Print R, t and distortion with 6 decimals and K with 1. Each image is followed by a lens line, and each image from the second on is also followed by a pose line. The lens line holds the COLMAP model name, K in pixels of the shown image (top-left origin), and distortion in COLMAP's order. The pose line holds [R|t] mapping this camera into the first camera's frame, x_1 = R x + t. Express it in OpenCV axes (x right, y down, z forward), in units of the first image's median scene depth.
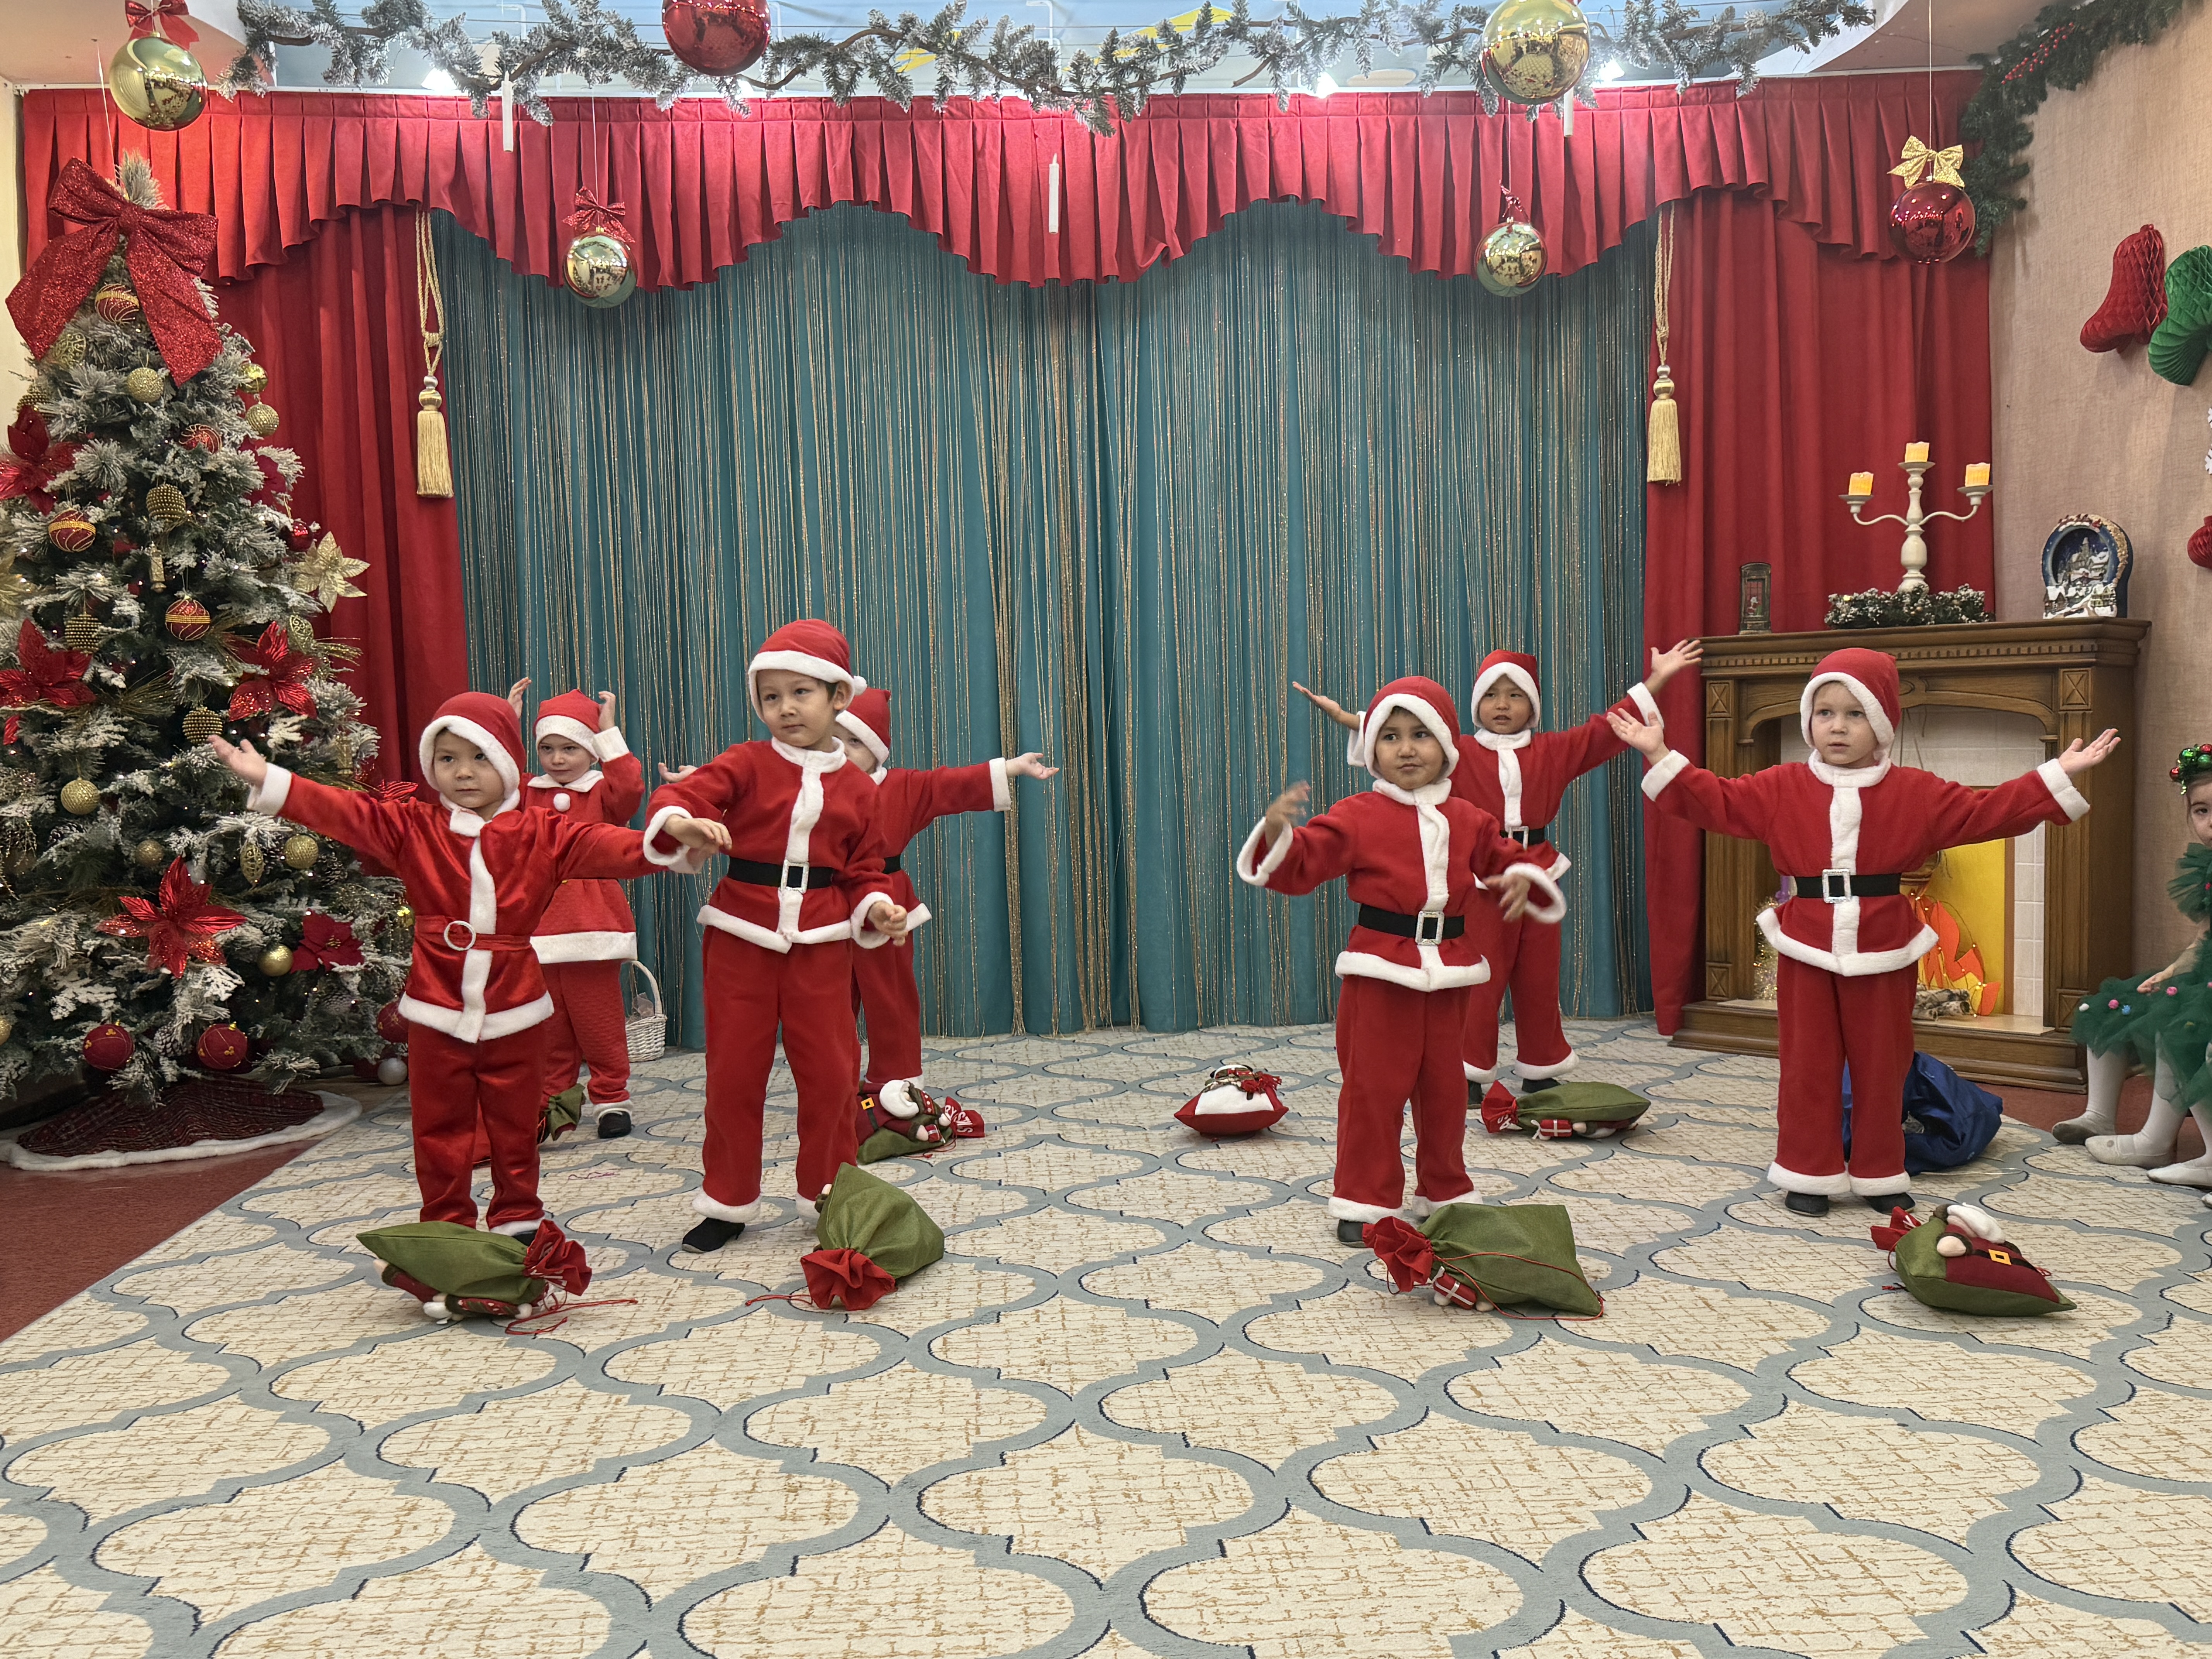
lens RADIAL K [[1977.8, 0, 1113.3], [0, 1977.8, 838.4], [0, 0, 1]] dist [0.177492, -0.399526]
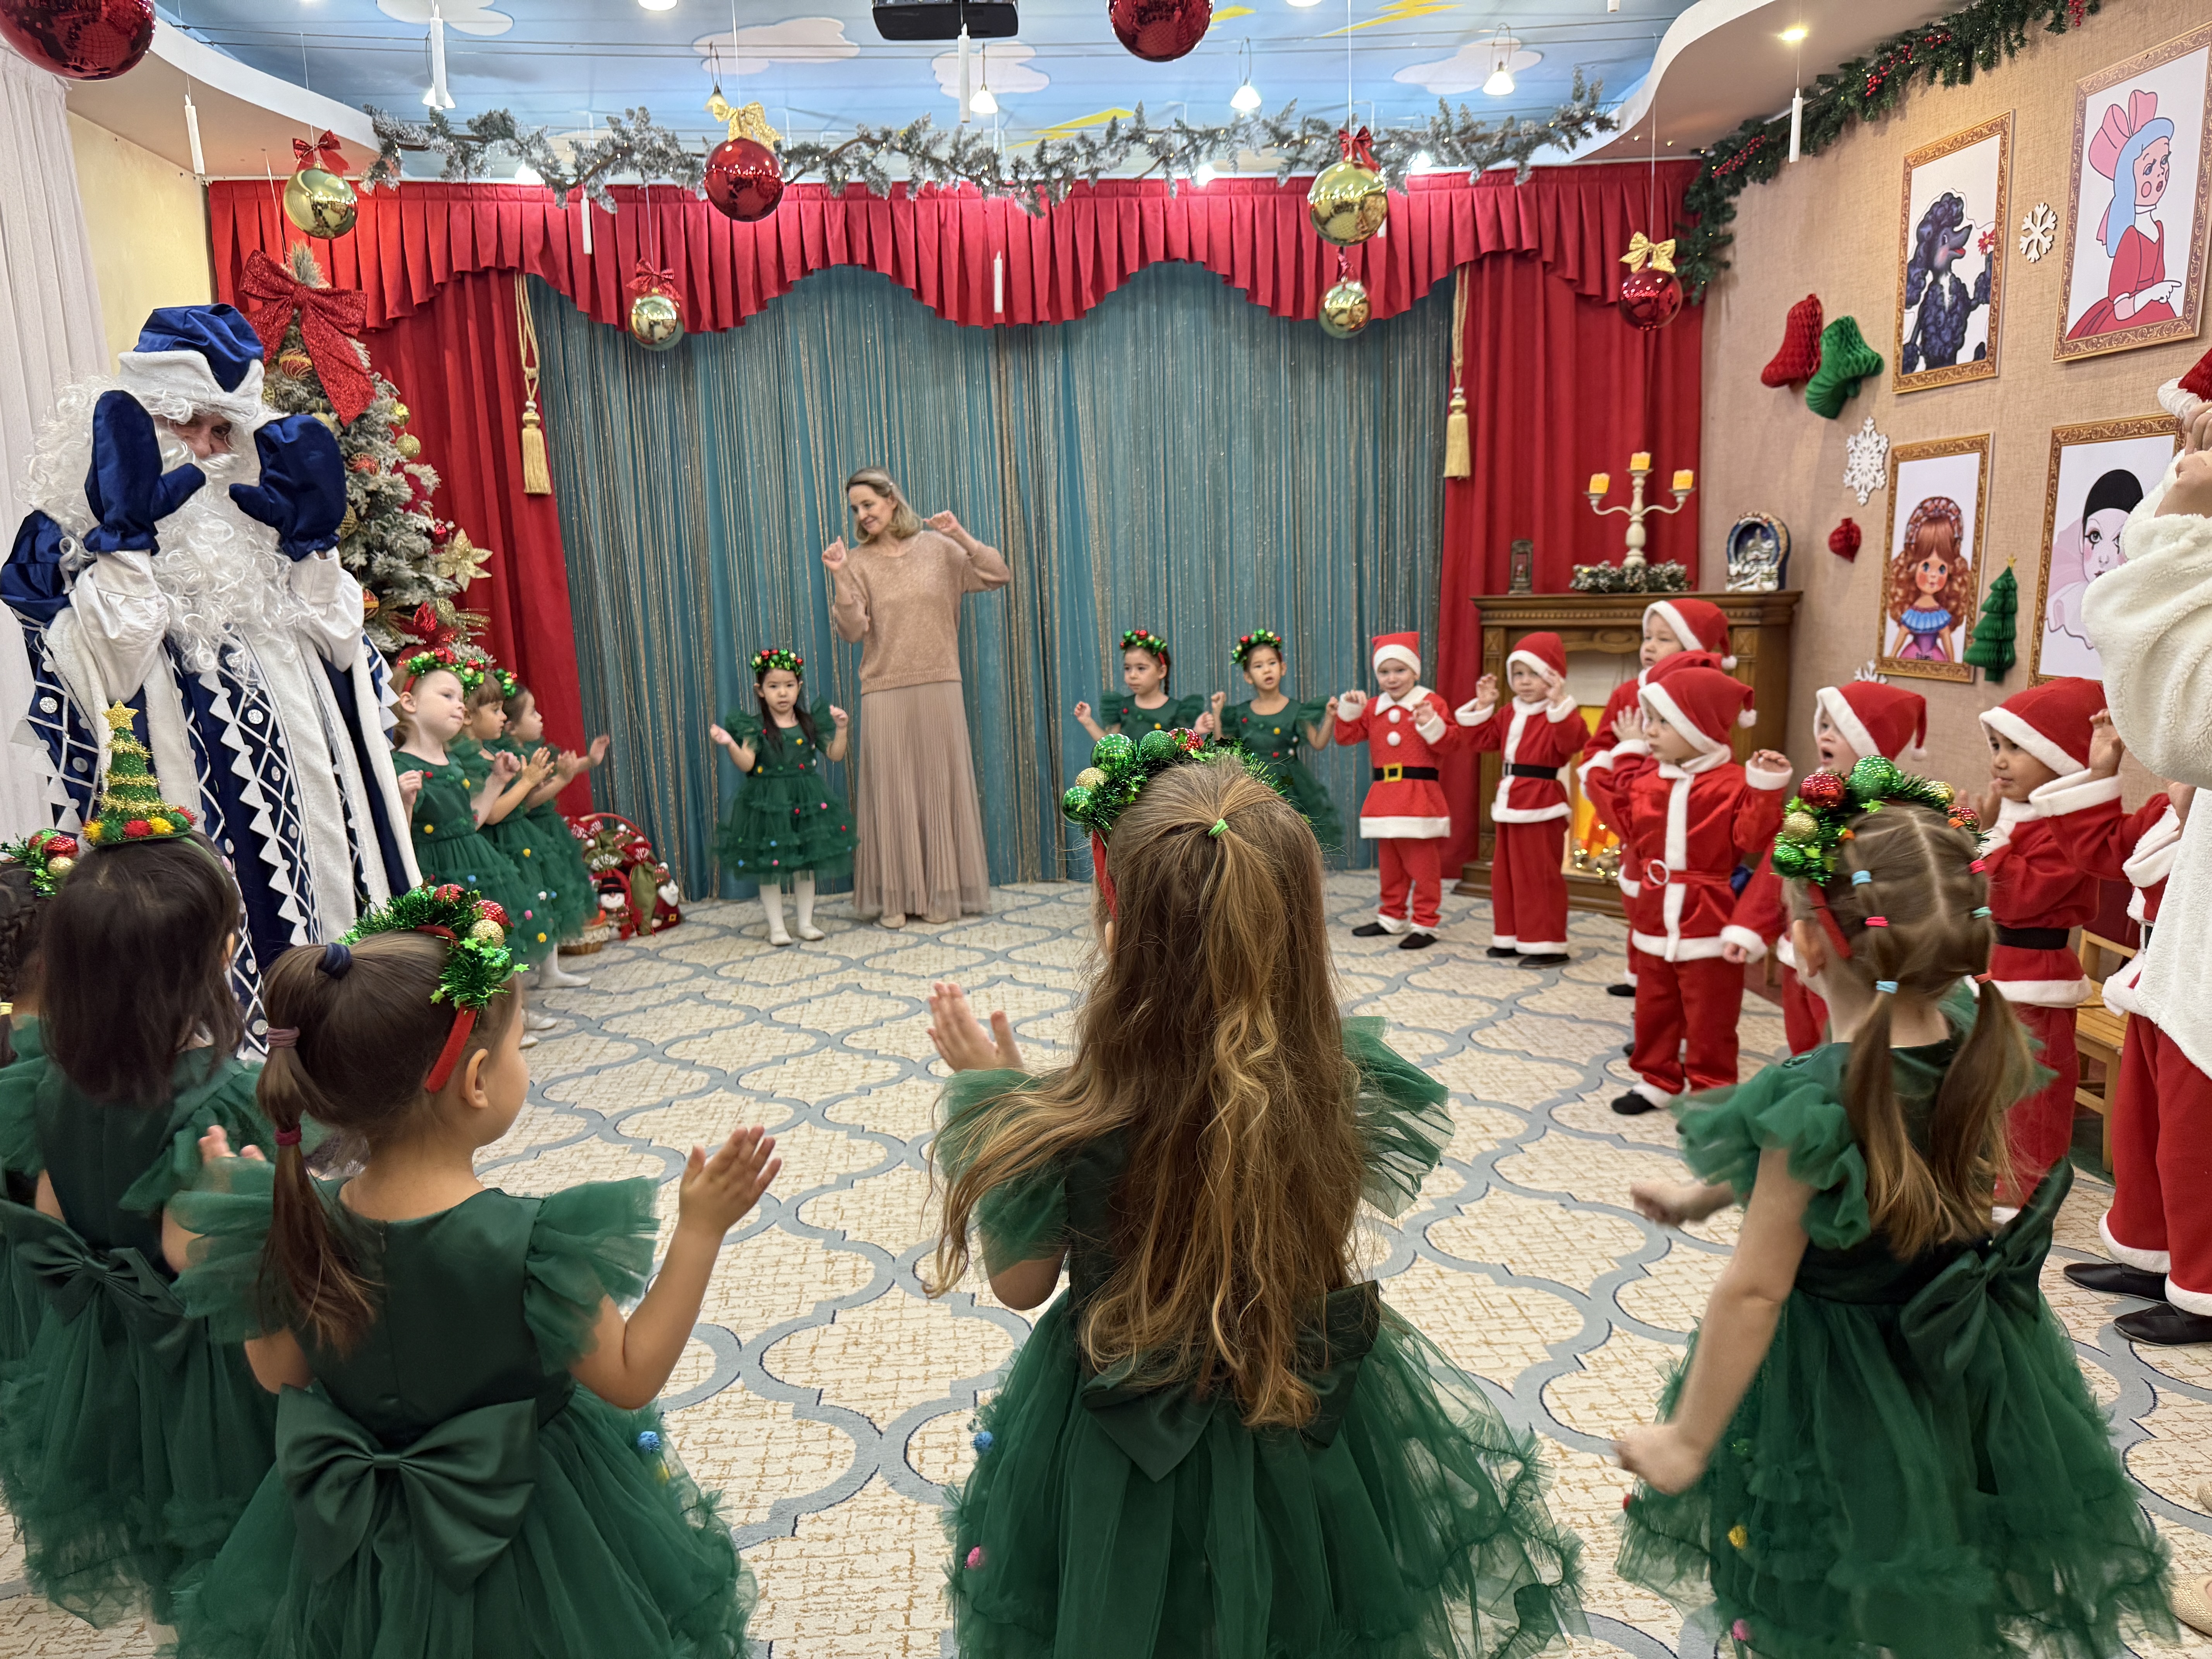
lens RADIAL K [[1575.2, 0, 1095.6], [0, 1575.2, 834.3], [0, 0, 1]] dist [-0.006098, -0.003347]
pose [[0.999744, -0.008113, 0.021117, 0.009822], [0.005817, 0.994281, 0.106637, -0.064843], [-0.021861, -0.106487, 0.994074, -0.077977]]
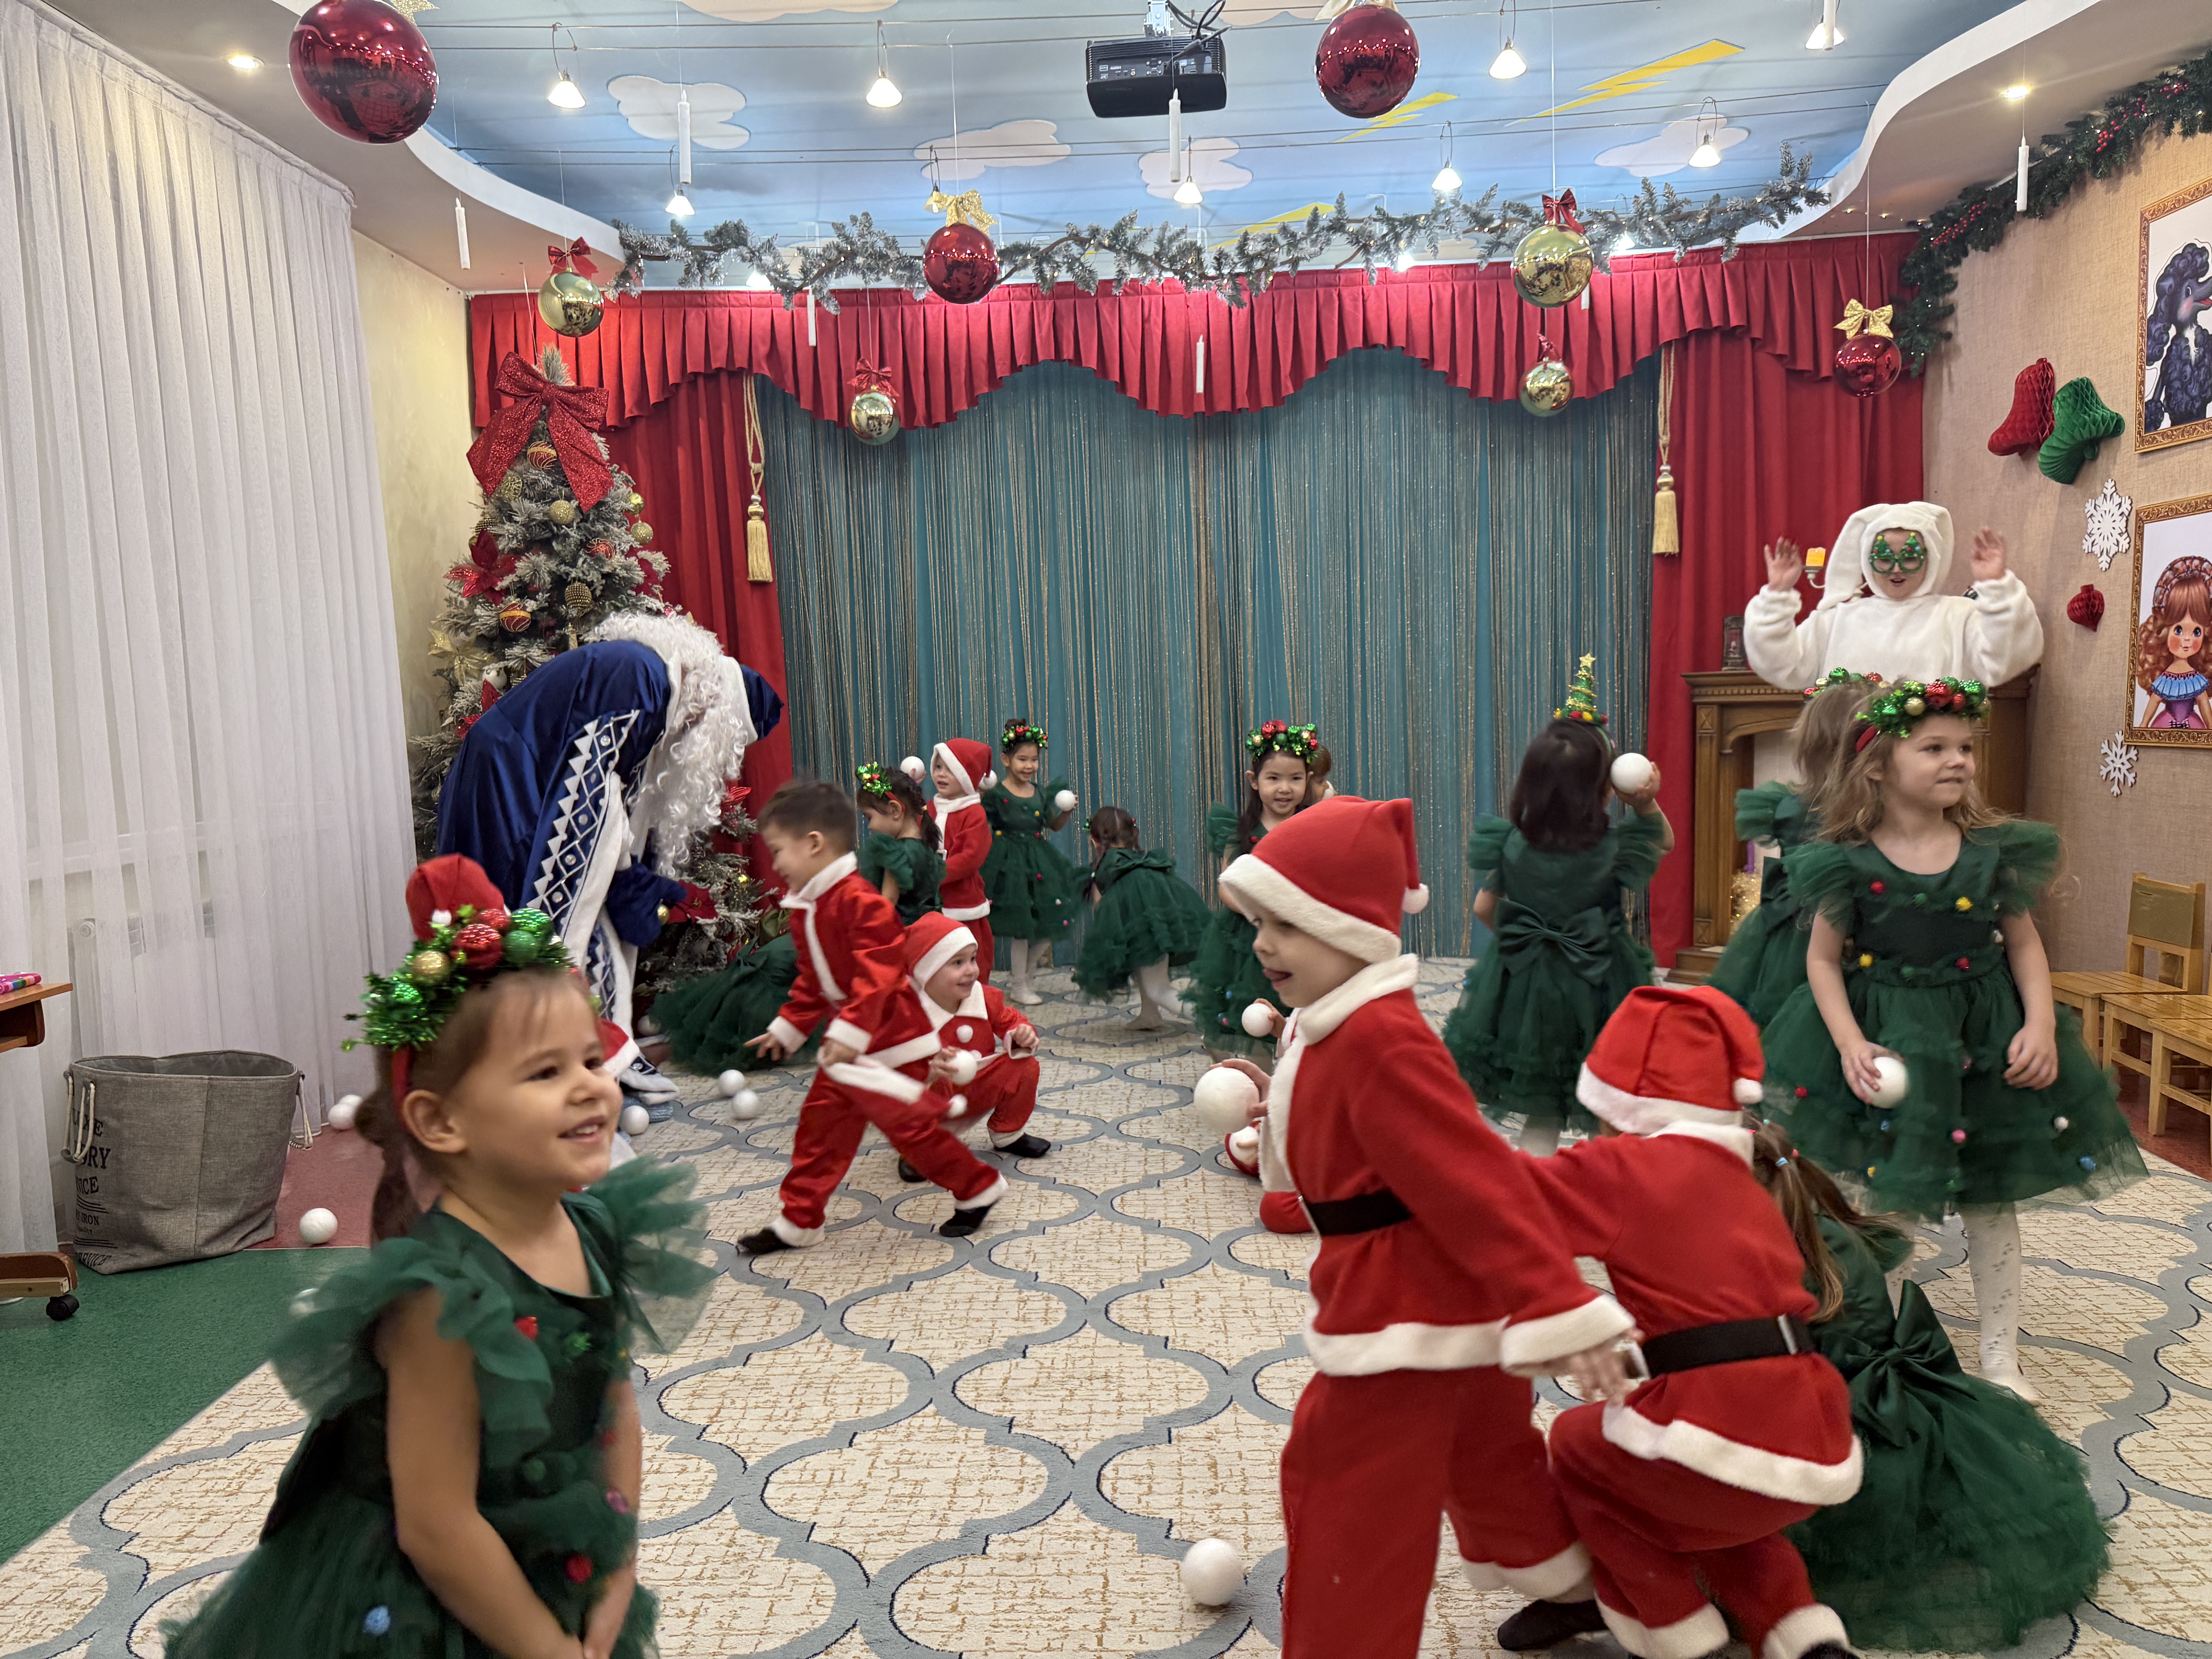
lens RADIAL K [[1564.1, 0, 1114.8], [0, 1564.1, 835.9], [0, 0, 1]] dist [0.015862, -0.022001]
pose [[0.996167, 0.001176, -0.087460, 0.005666], [0.001697, 0.999461, 0.032770, -0.032658], [0.087452, -0.032793, 0.995629, -0.076719]]
